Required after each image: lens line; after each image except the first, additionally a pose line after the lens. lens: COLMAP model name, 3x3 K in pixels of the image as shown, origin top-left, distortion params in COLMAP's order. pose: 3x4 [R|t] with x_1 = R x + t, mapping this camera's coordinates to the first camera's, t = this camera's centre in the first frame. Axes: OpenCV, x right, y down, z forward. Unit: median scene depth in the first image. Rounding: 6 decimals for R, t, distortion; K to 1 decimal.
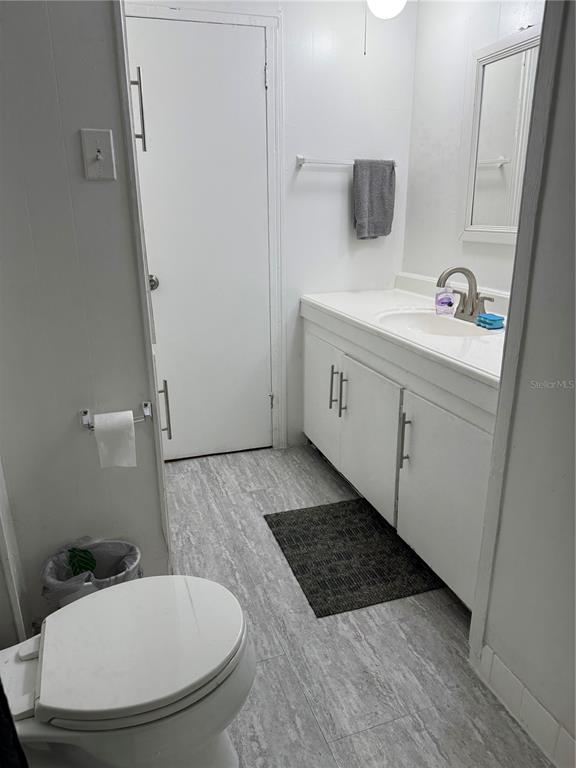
lens RADIAL K [[530.5, 0, 283.0], [0, 530.5, 385.7], [0, 0, 1]] dist [0.107752, -0.177011]
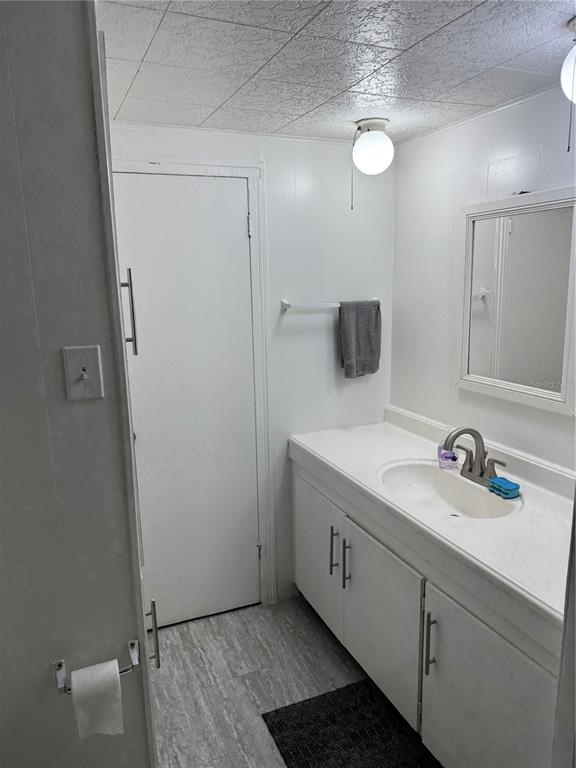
lens RADIAL K [[530.5, 0, 283.0], [0, 530.5, 385.7], [0, 0, 1]] dist [0.107752, -0.177011]
pose [[0.996666, -0.027858, 0.076692, -0.053386], [0.037151, 0.991767, -0.122545, -0.170698], [-0.072647, 0.124985, 0.989495, 0.076609]]
